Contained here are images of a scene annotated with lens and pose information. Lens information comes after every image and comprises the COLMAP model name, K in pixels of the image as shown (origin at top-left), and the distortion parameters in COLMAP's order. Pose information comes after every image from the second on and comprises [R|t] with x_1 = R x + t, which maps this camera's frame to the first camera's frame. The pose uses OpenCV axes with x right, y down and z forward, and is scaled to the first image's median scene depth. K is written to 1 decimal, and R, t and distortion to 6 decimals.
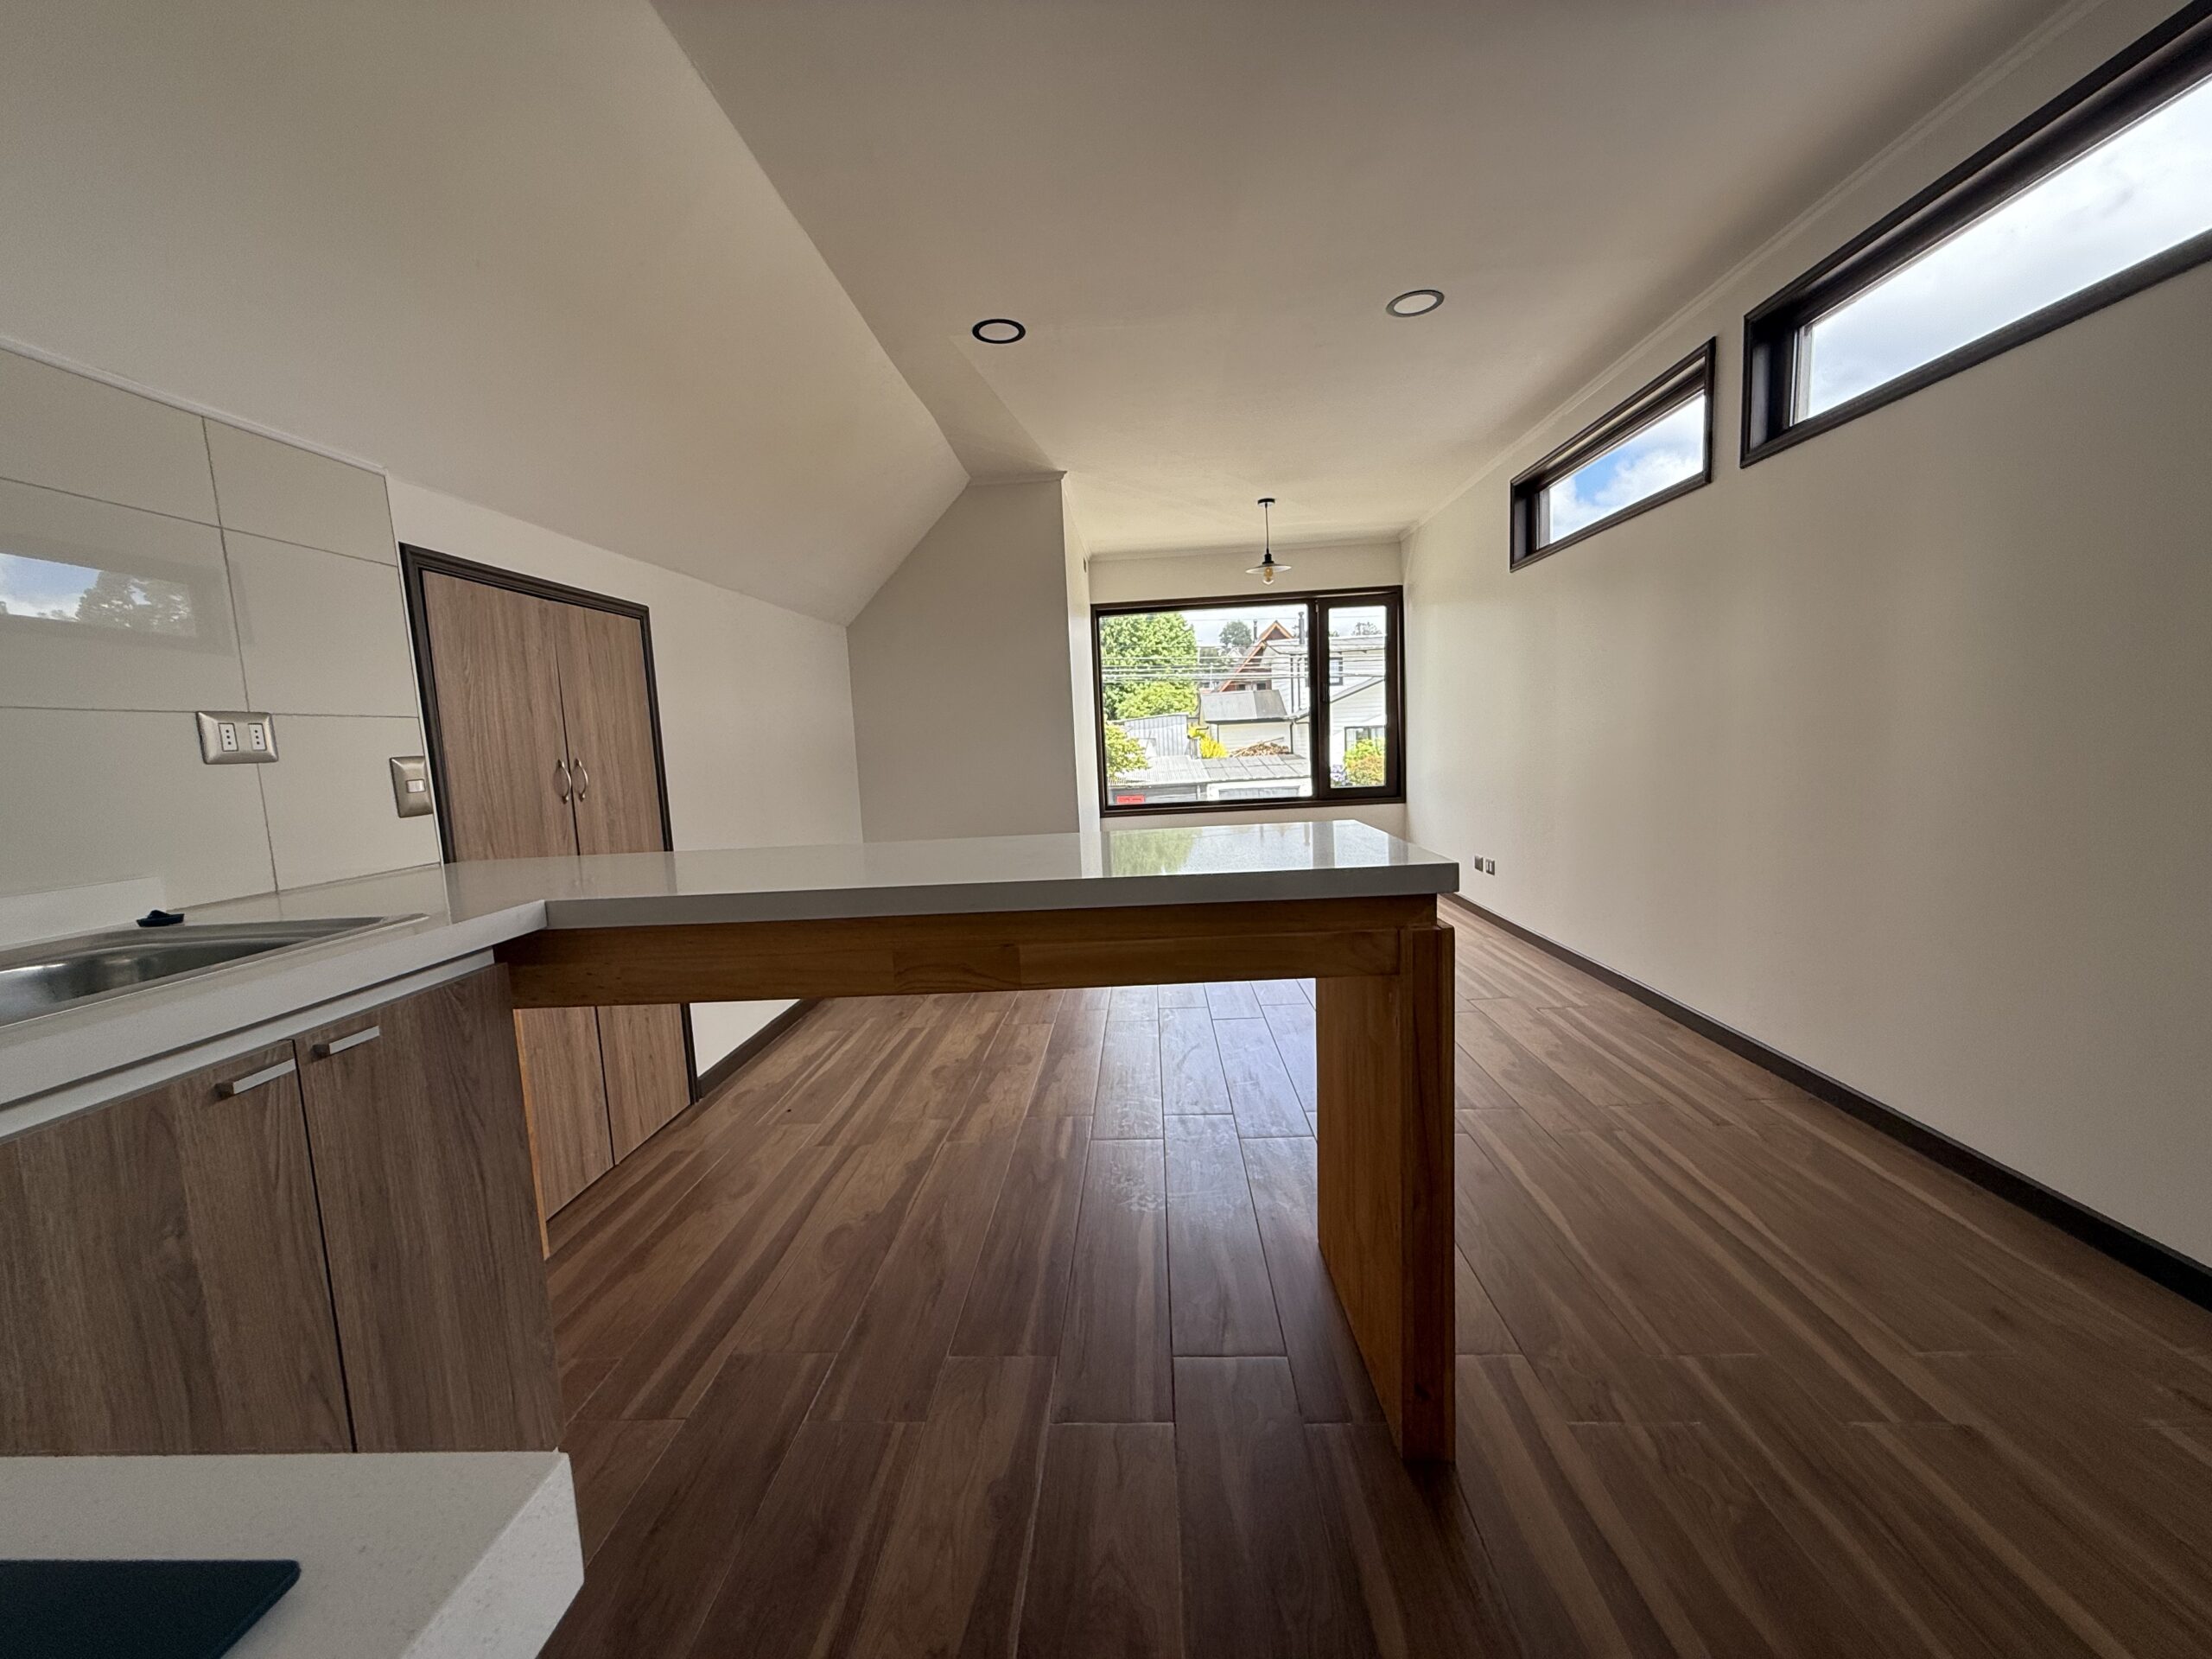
lens RADIAL K [[881.5, 0, 1099.0], [0, 881.5, 831.7], [0, 0, 1]] dist [-0.001212, 0.000002]
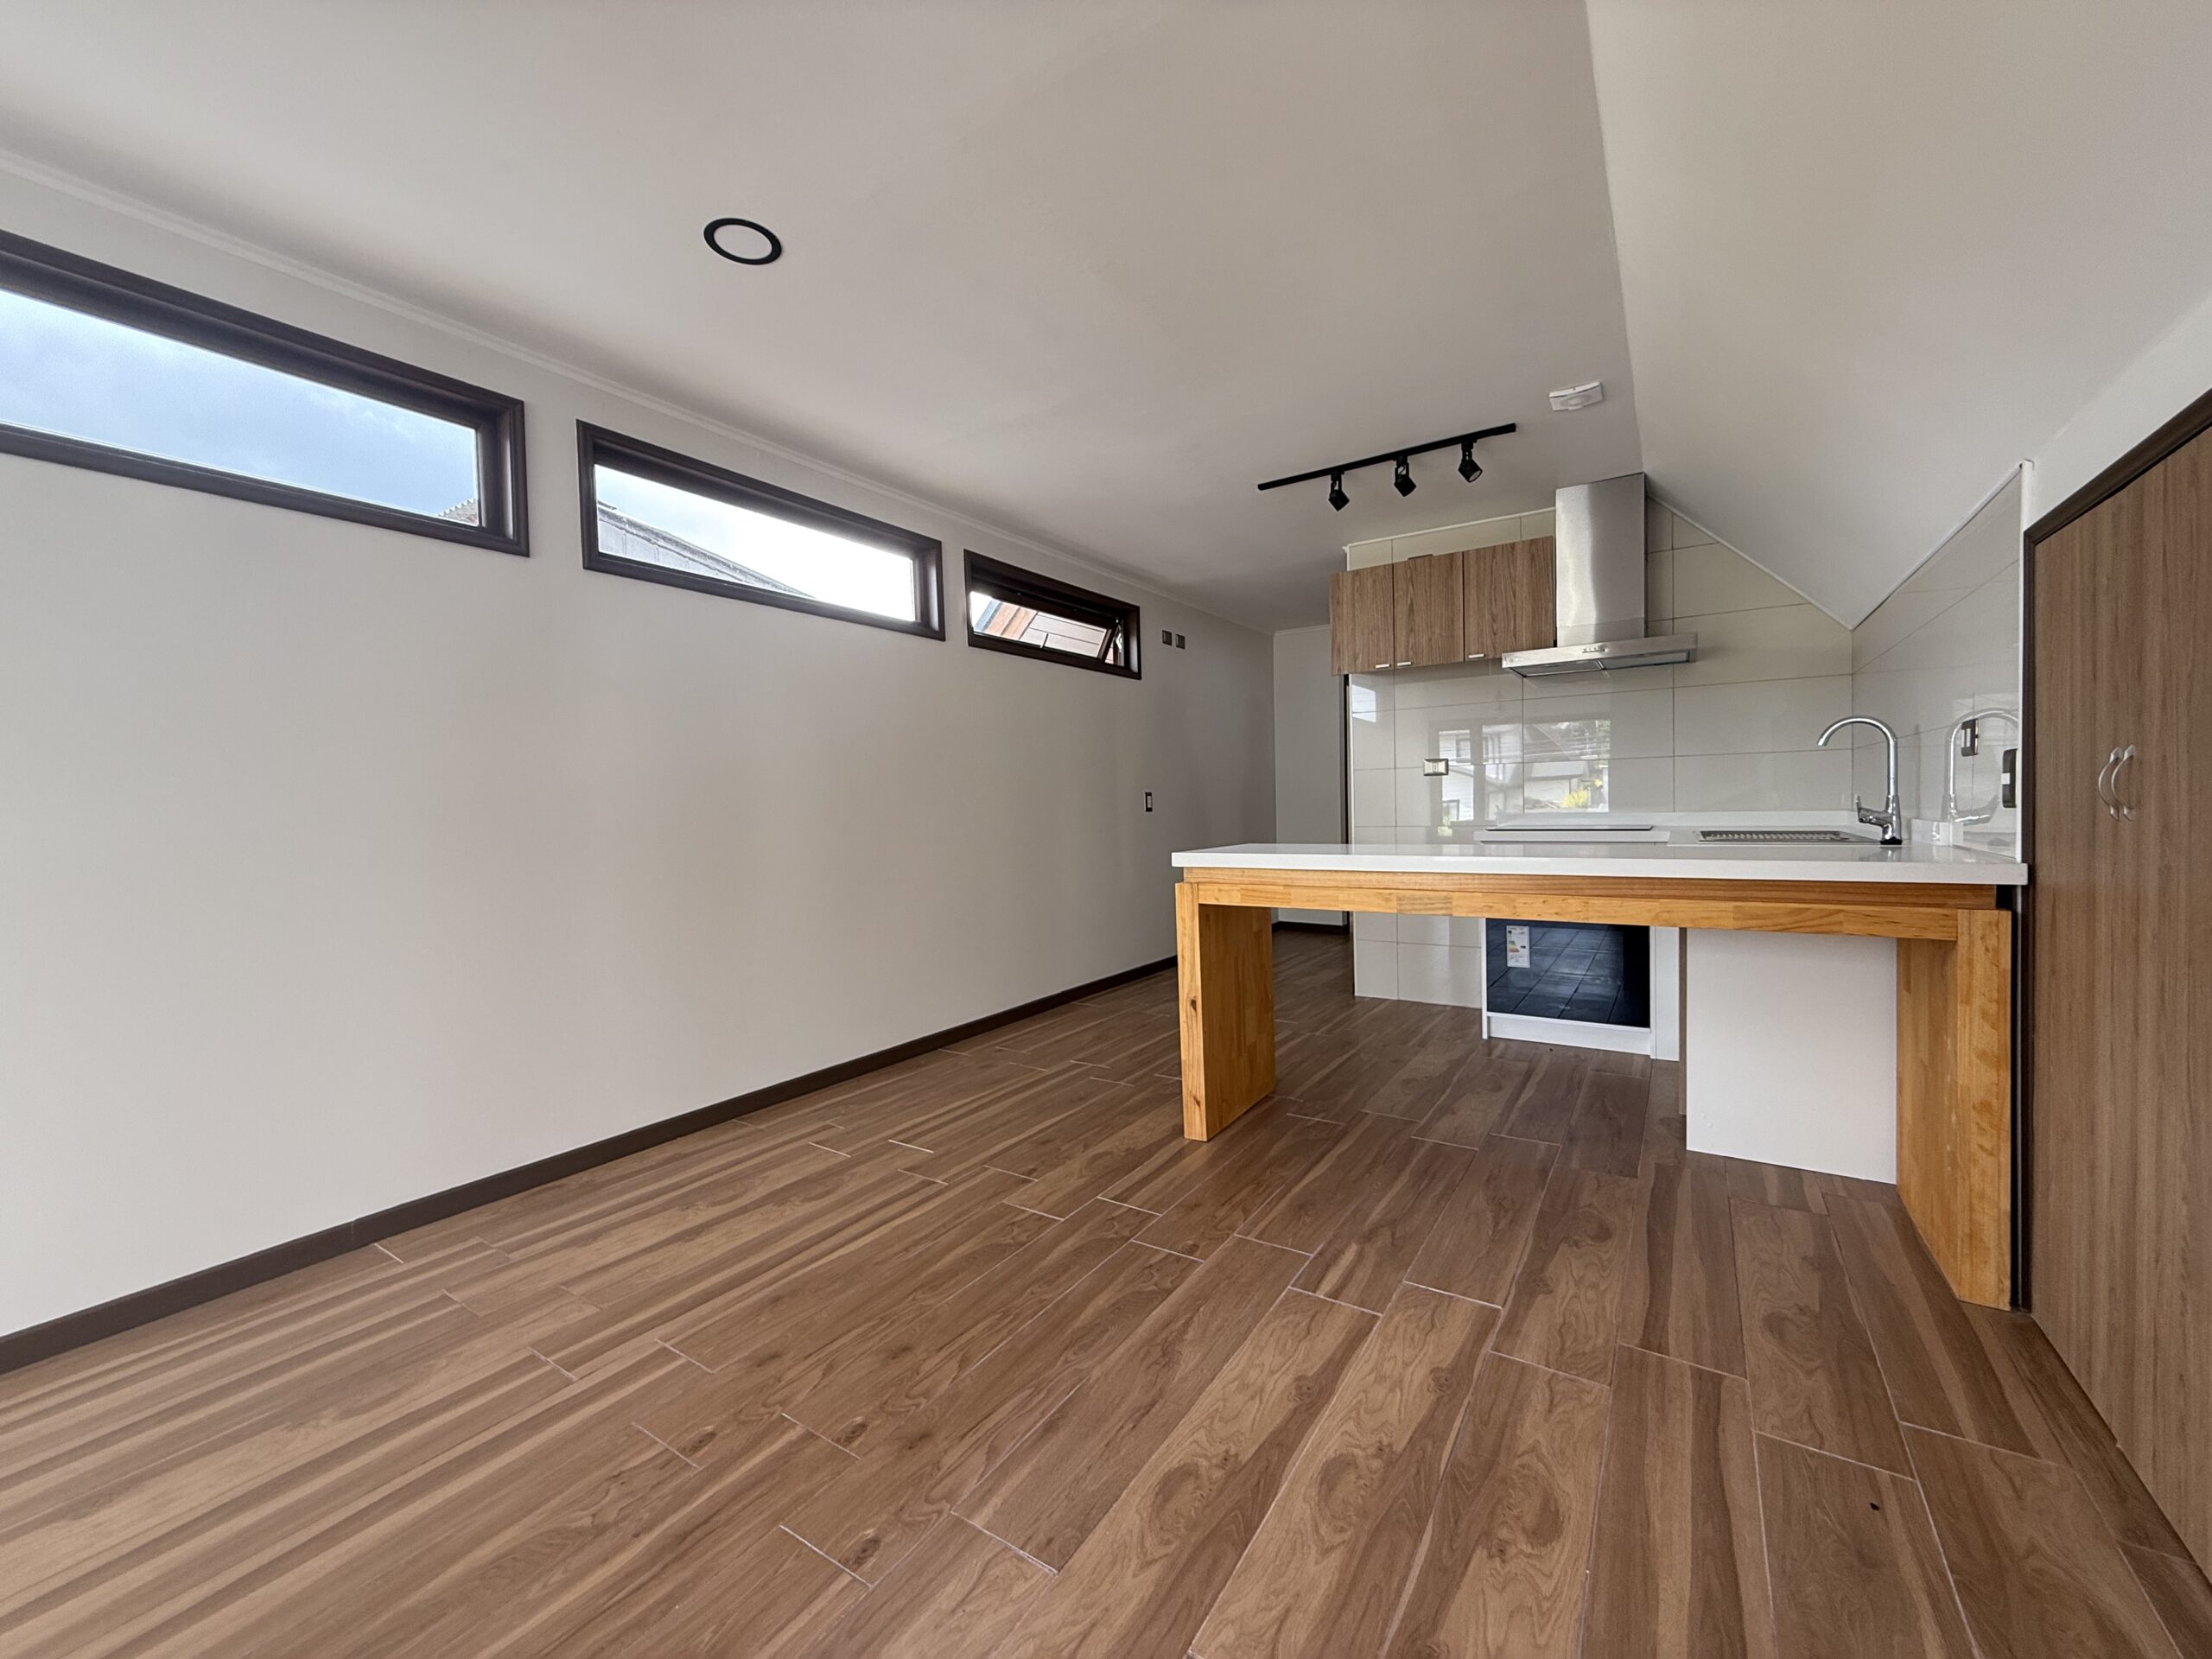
lens RADIAL K [[881.5, 0, 1099.0], [0, 881.5, 831.7], [0, 0, 1]] dist [-0.001212, 0.000002]
pose [[-0.858175, 0.054485, 0.510458, -0.273556], [0.120772, 0.987871, 0.097598, -0.151434], [-0.498949, 0.145405, -0.854346, 1.679097]]
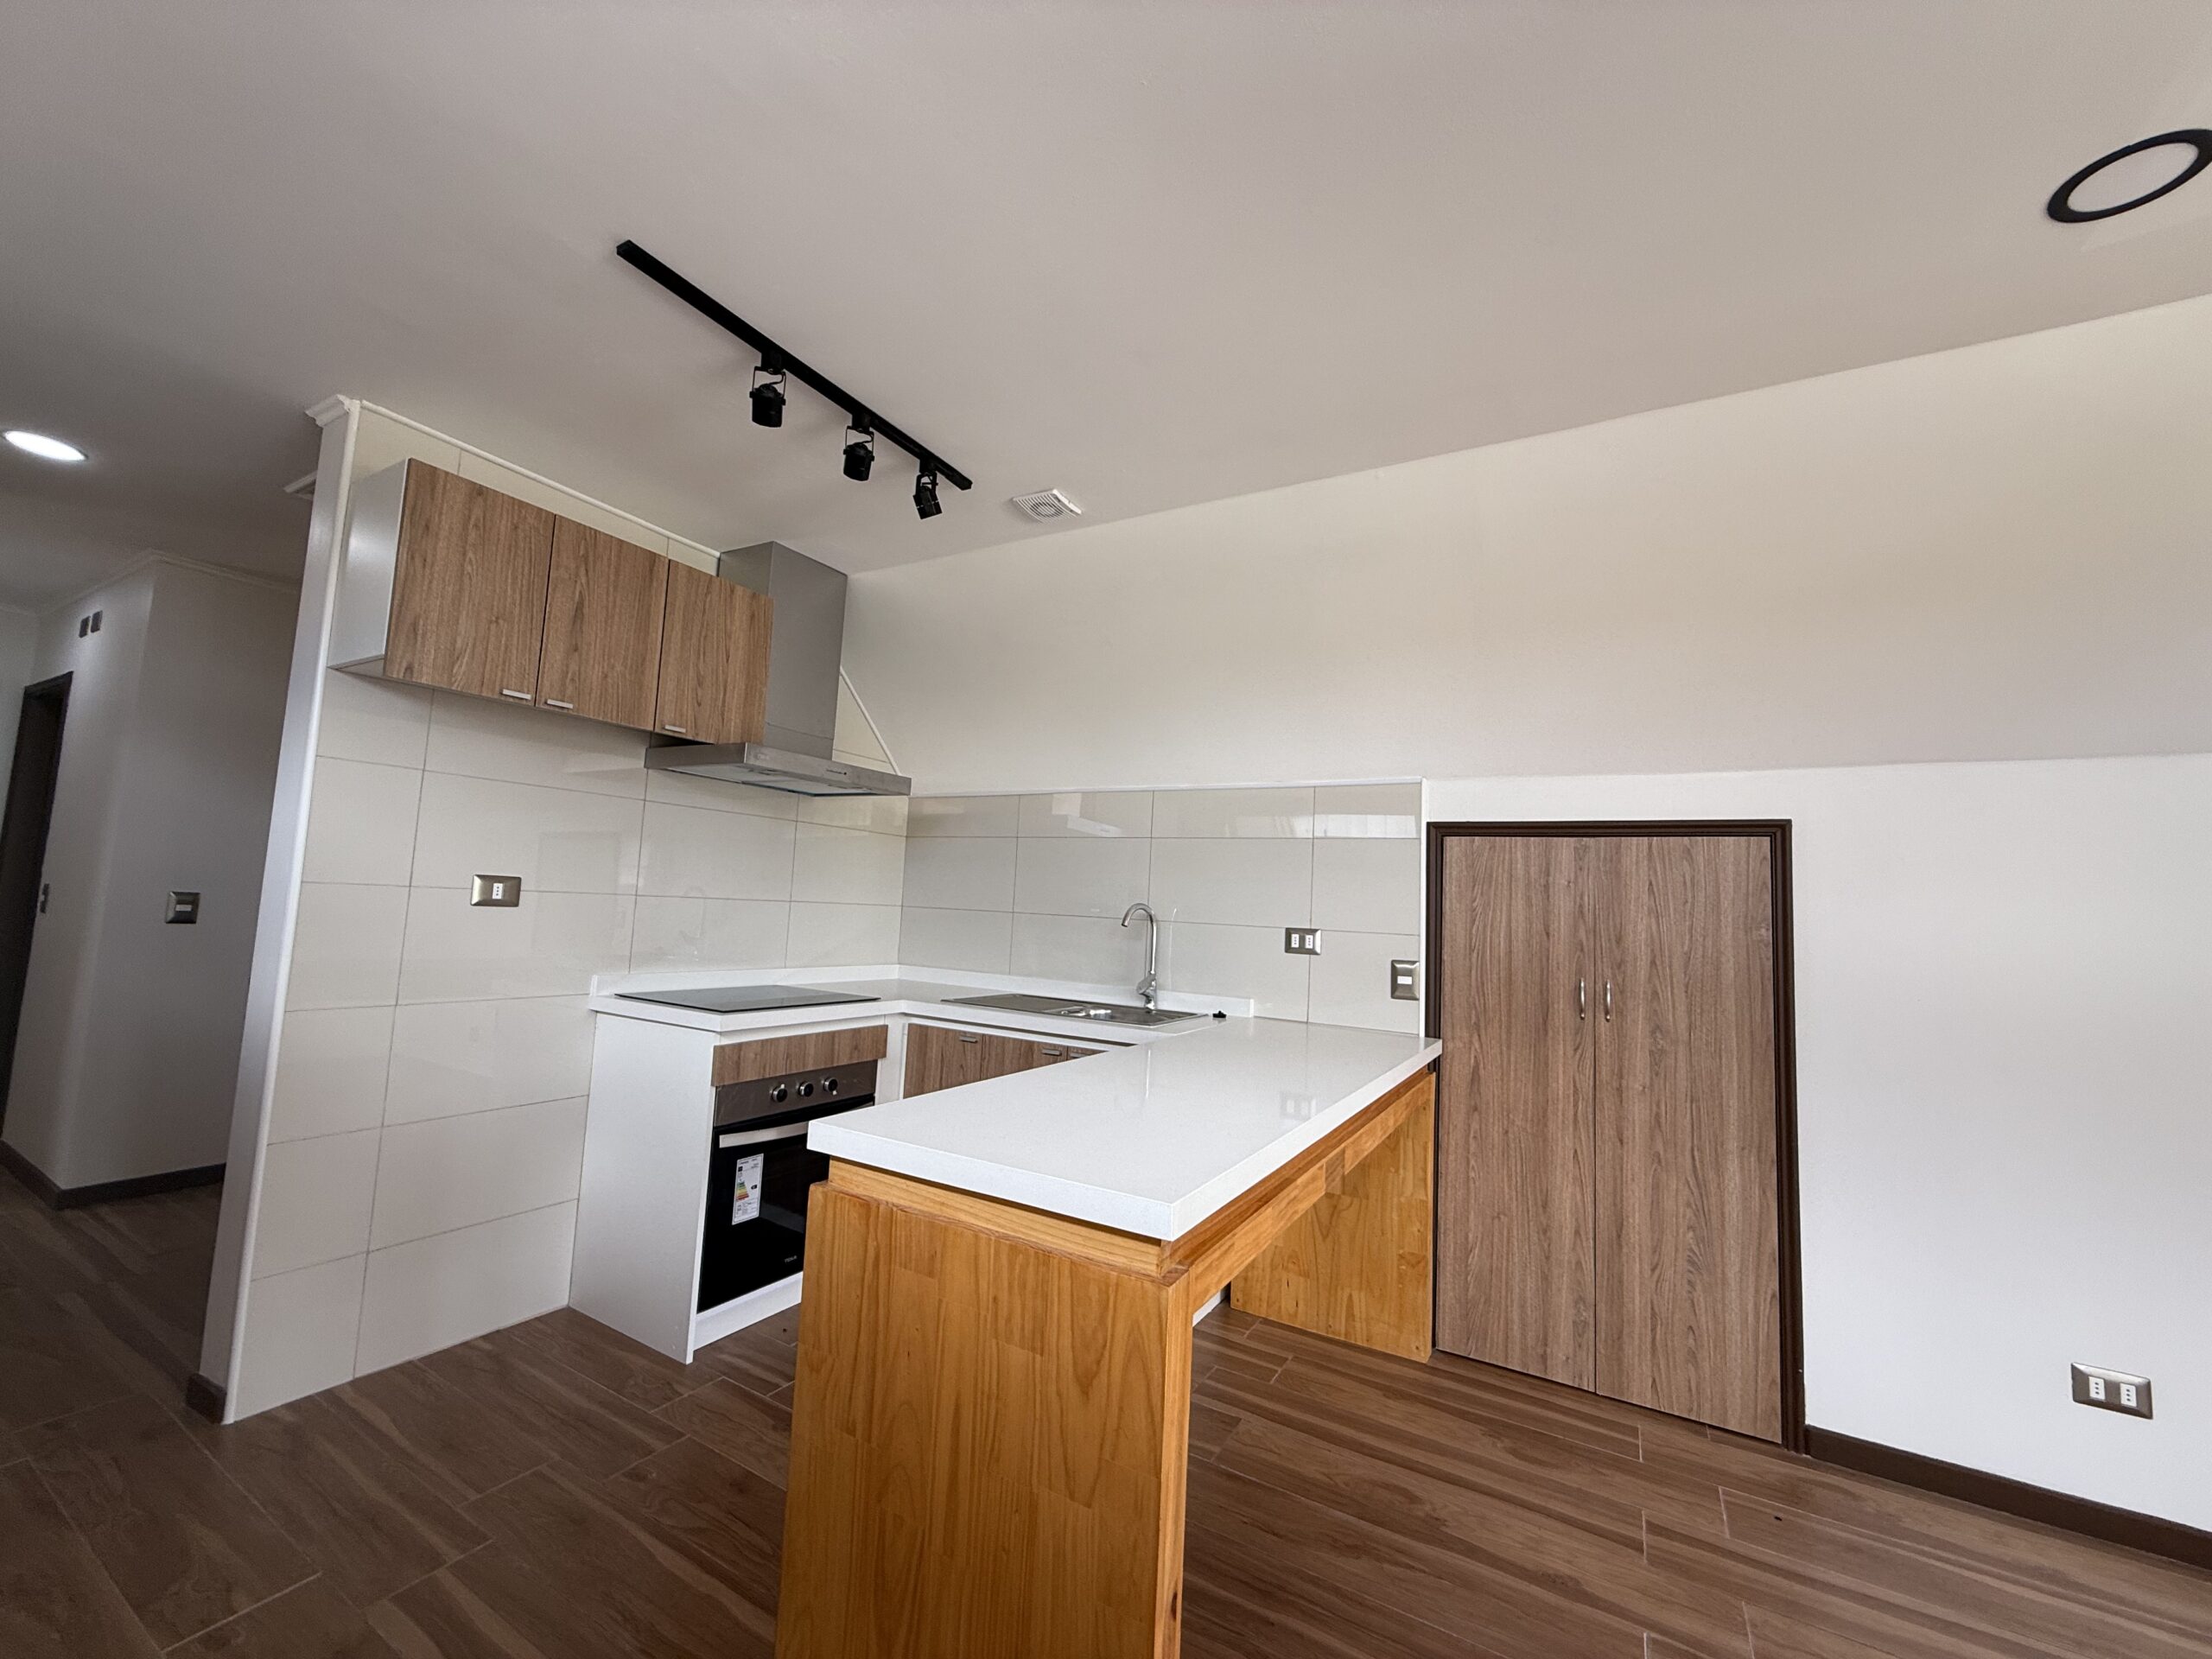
lens RADIAL K [[881.5, 0, 1099.0], [0, 881.5, 831.7], [0, 0, 1]] dist [-0.001212, 0.000002]
pose [[-0.460099, -0.051907, -0.886349, 0.585148], [-0.121894, 0.992530, 0.005149, -0.174900], [0.879460, 0.110410, -0.462989, 0.847925]]
